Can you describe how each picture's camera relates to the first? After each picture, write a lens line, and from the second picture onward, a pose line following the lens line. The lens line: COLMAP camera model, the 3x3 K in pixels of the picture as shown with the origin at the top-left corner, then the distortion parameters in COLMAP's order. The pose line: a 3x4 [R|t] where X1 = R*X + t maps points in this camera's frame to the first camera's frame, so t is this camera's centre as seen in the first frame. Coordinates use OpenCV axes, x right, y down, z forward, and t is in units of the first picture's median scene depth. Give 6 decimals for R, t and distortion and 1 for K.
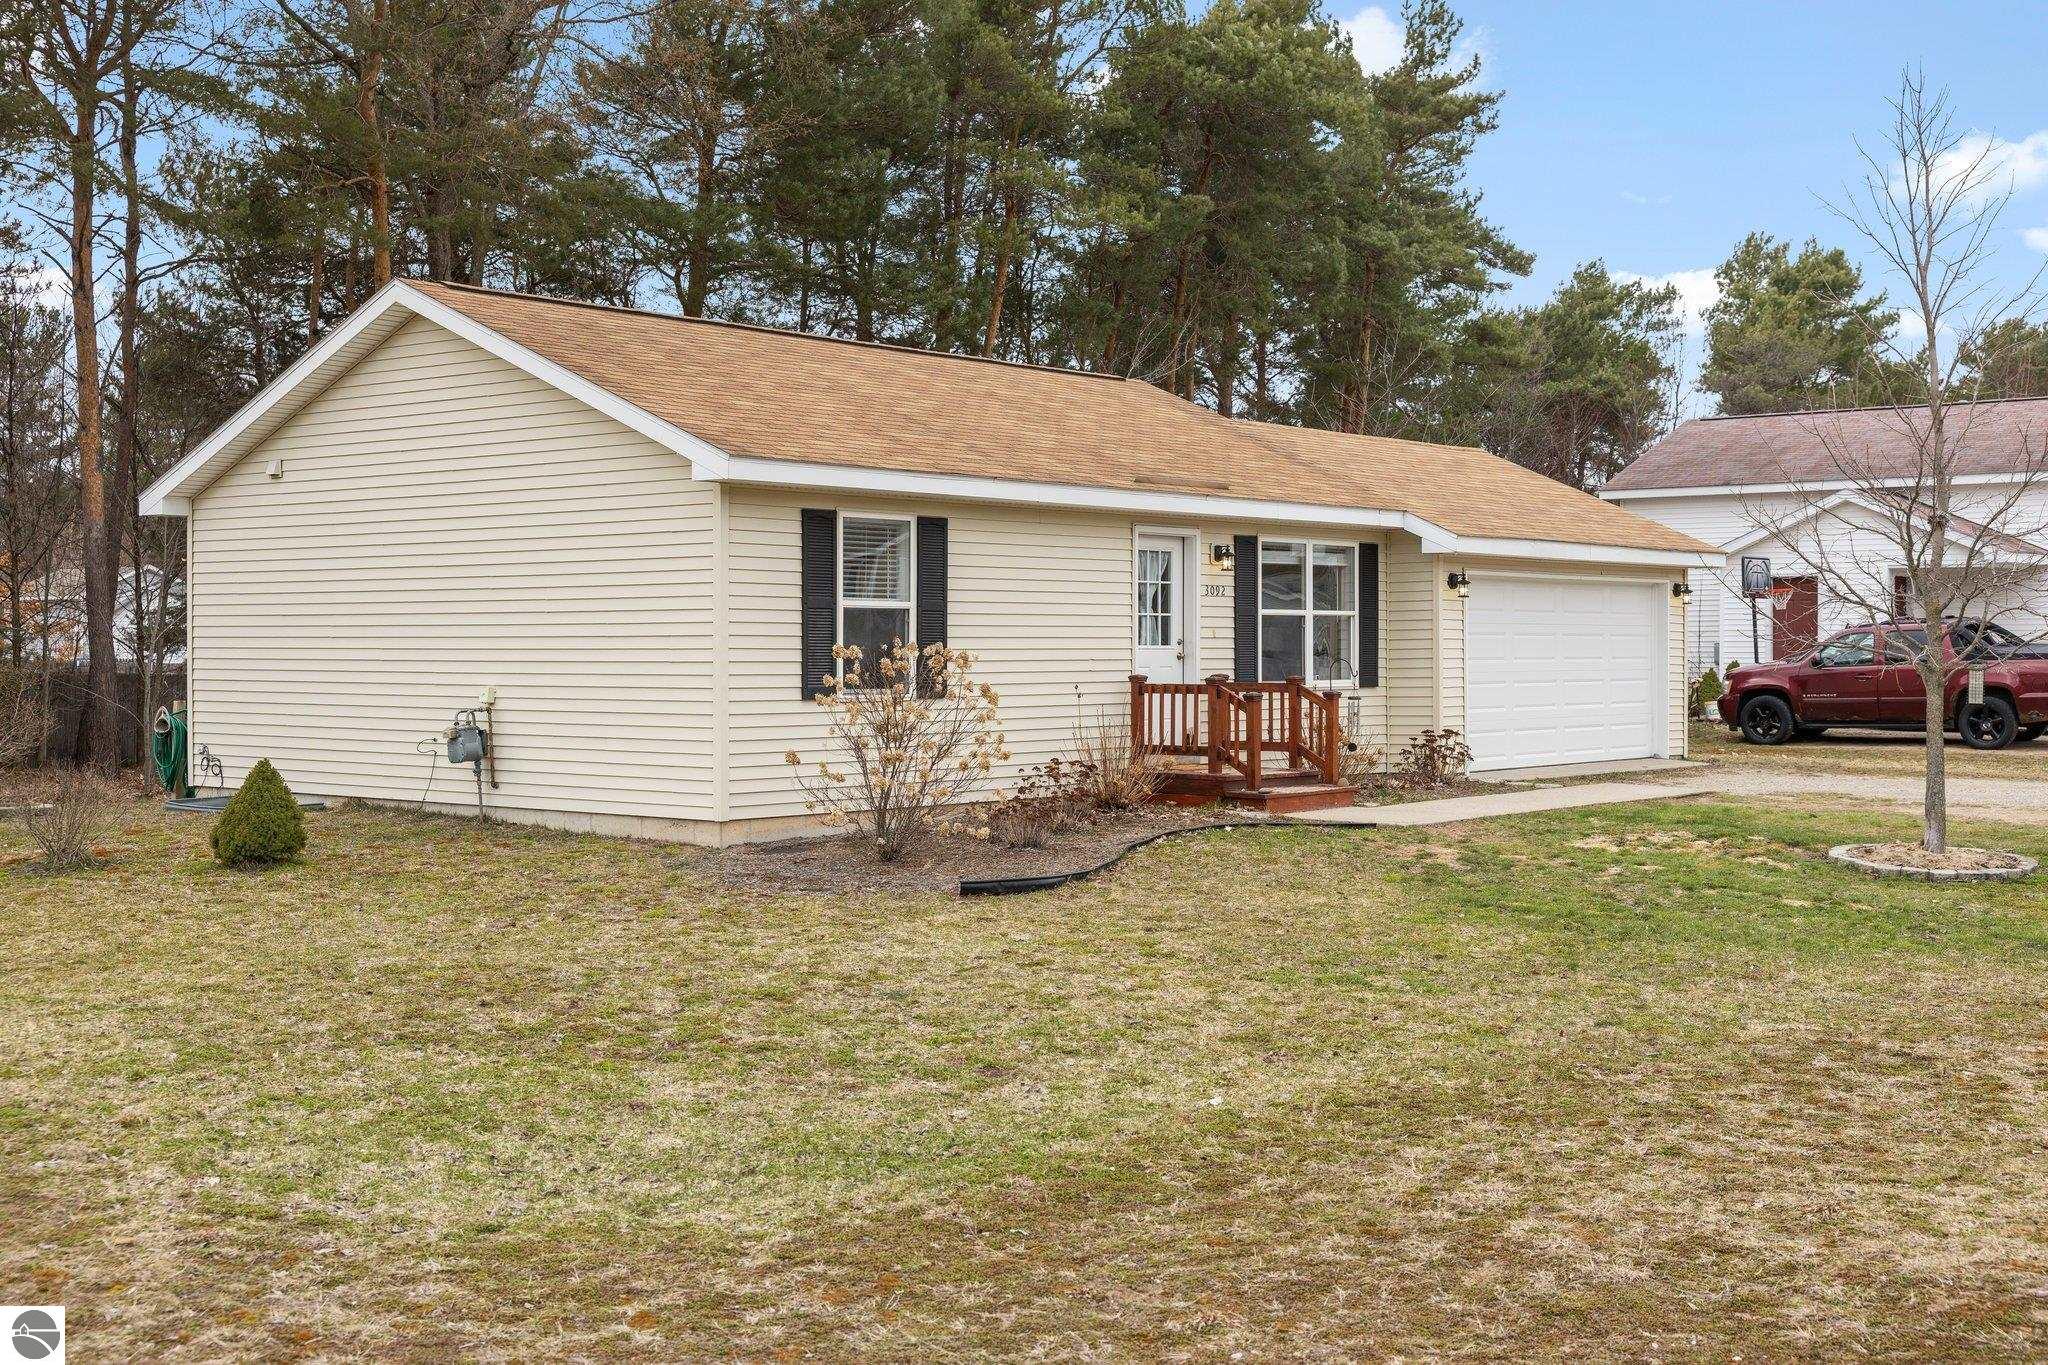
lens RADIAL K [[2443.1, 0, 1024.0], [0, 2443.1, 682.5], [0, 0, 1]] dist [0.021416, 0.008956]
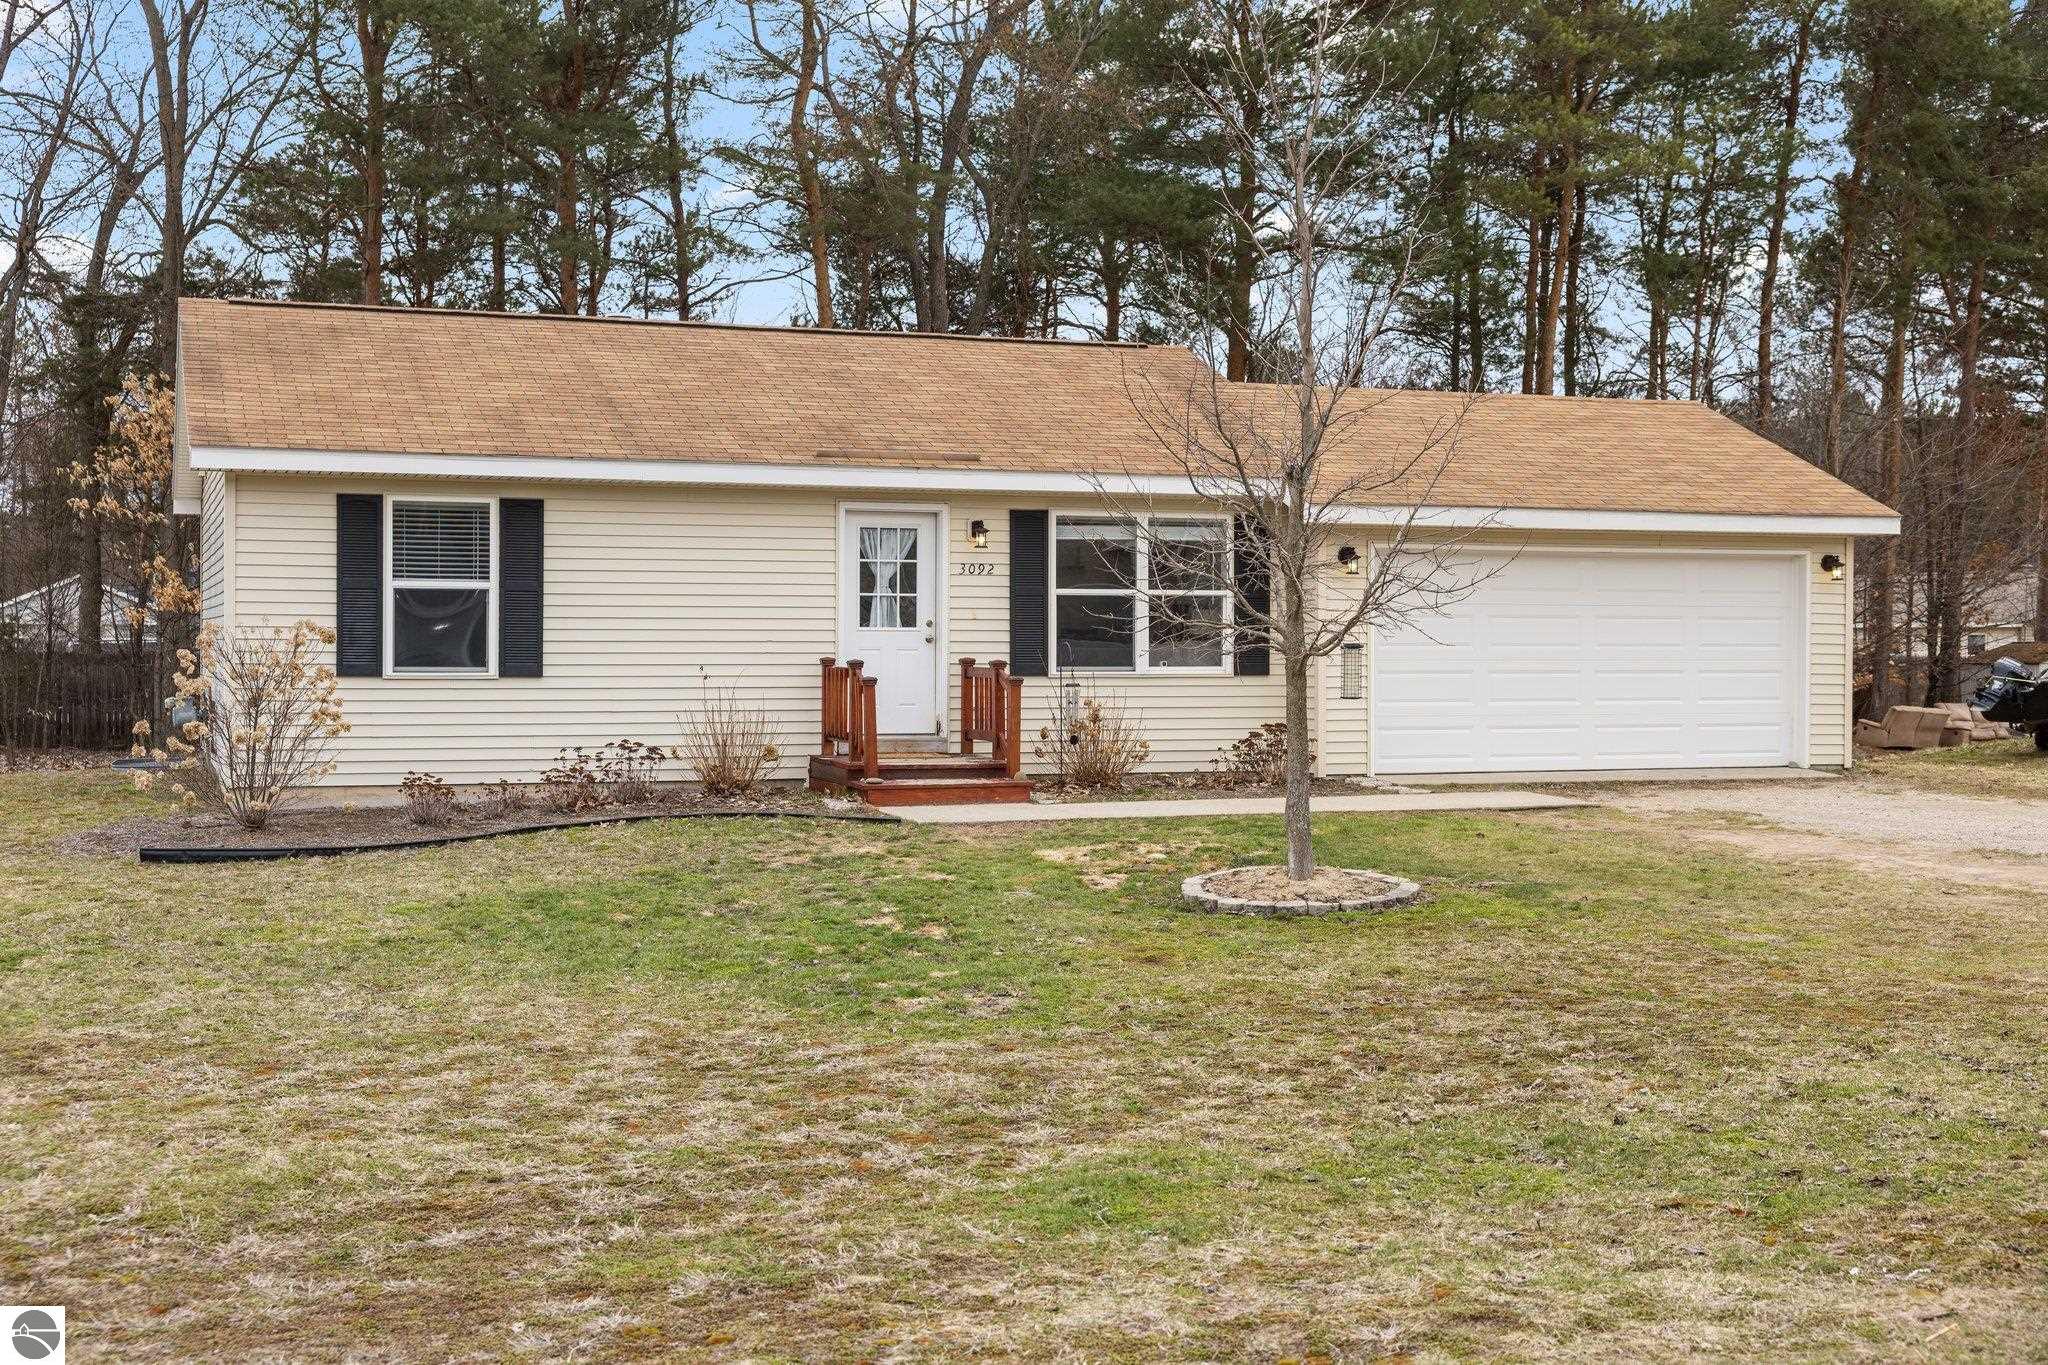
lens RADIAL K [[2443.1, 0, 1024.0], [0, 2443.1, 682.5], [0, 0, 1]] dist [0.021416, 0.008956]
pose [[0.863043, 0.011155, -0.505008, 0.580693], [-0.010786, 0.999935, 0.003655, 0.002205], [0.505016, 0.002293, 0.863107, 0.204681]]
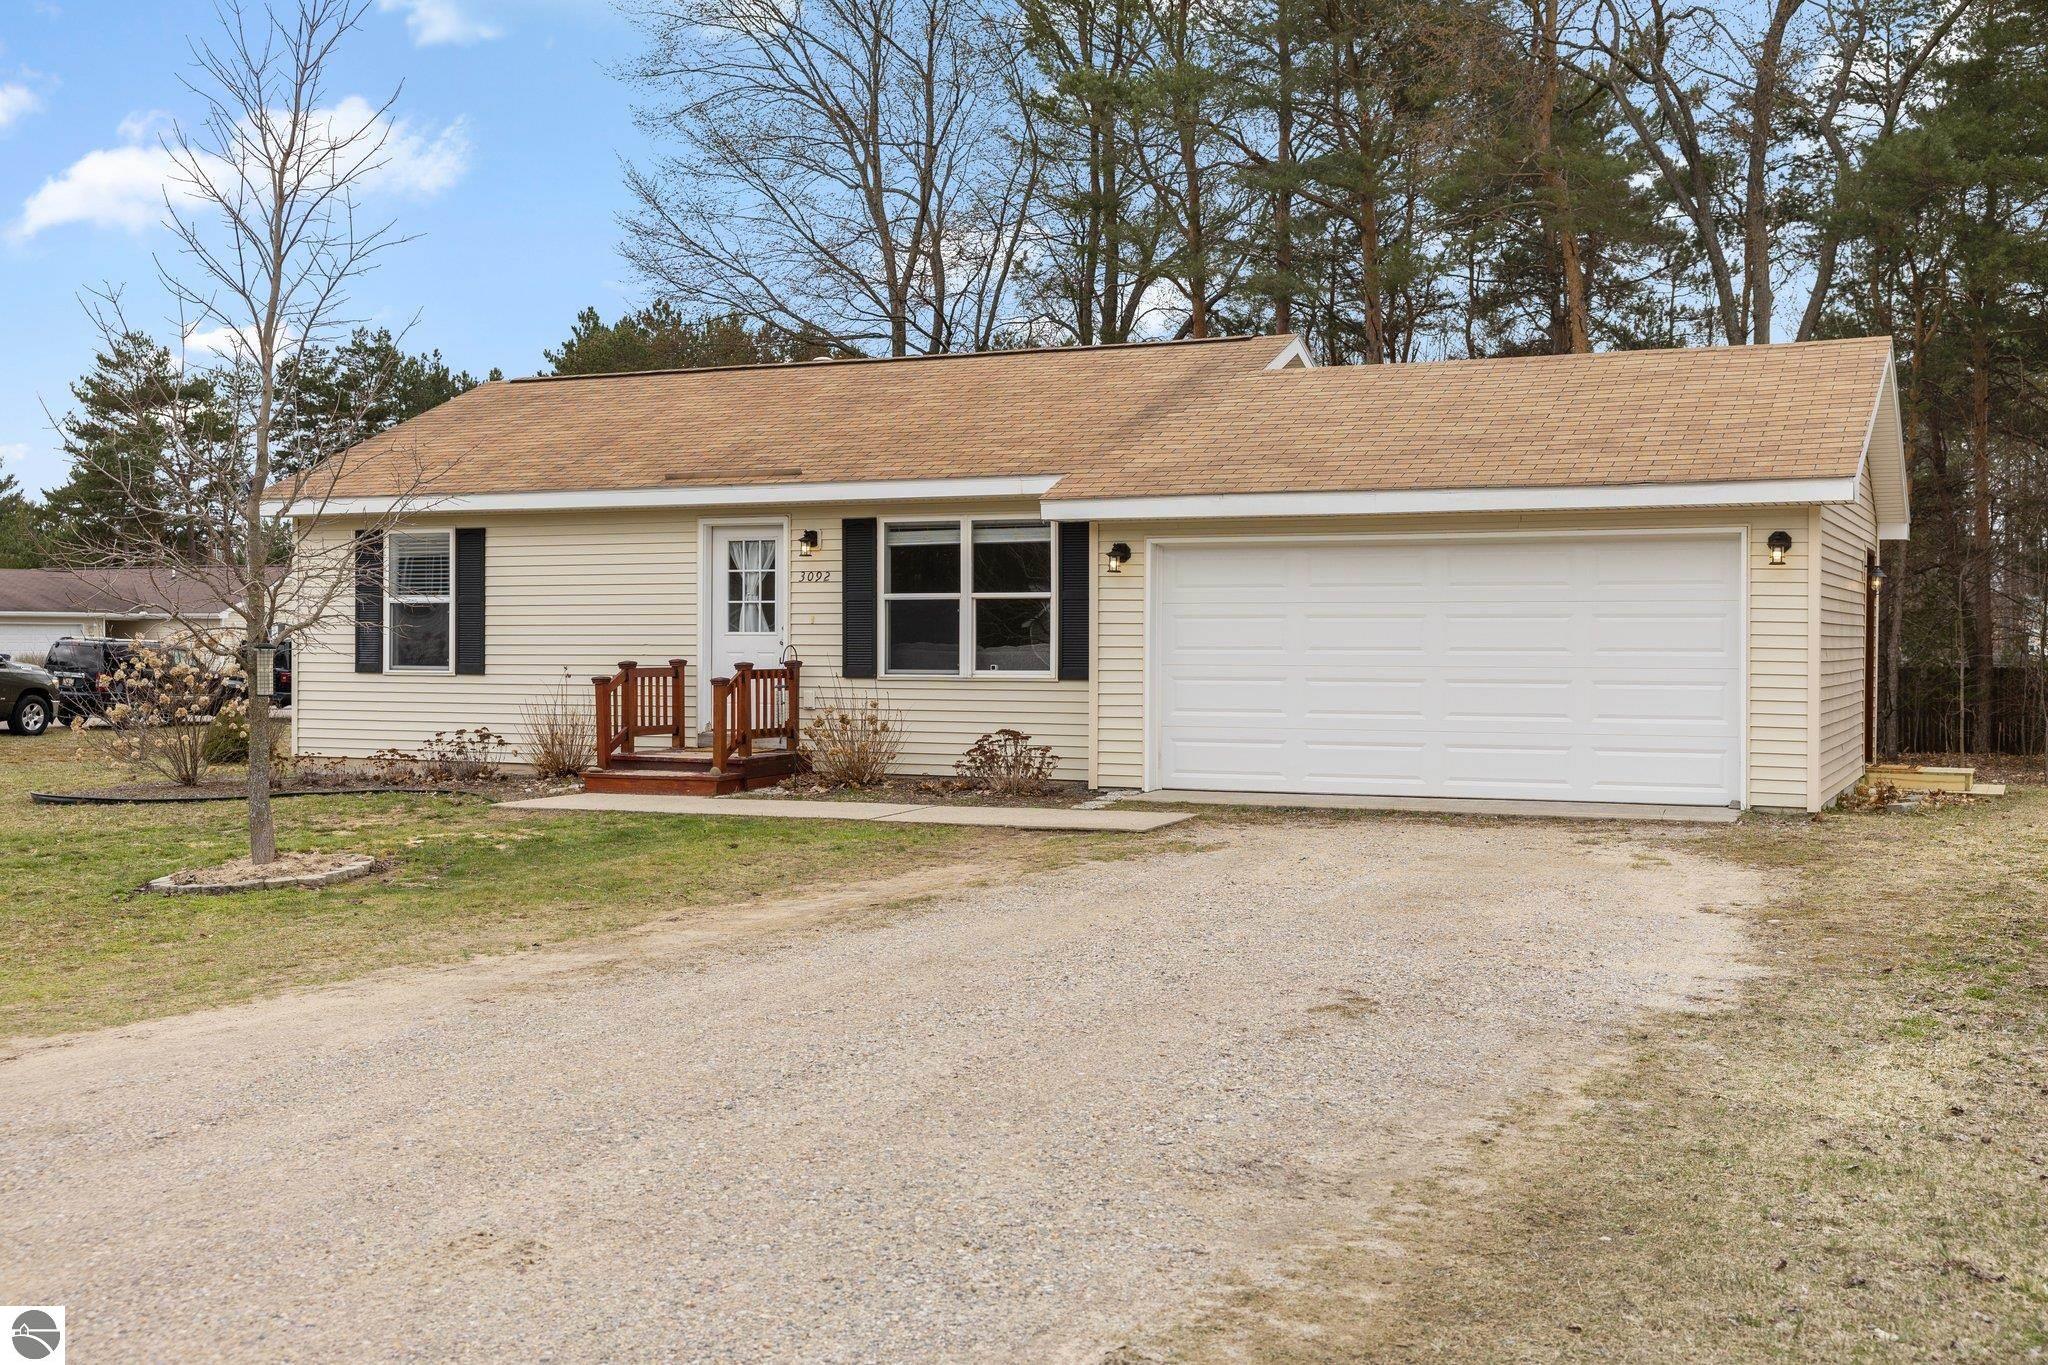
lens RADIAL K [[2272.5, 0, 1024.0], [0, 2272.5, 682.5], [0, 0, 1]] dist [-0.032568, 0.001842]
pose [[0.274204, 0.015135, -0.961552, 1.010891], [-0.017141, 0.999794, 0.010848, -0.006233], [0.961519, 0.013508, 0.274407, 0.847998]]
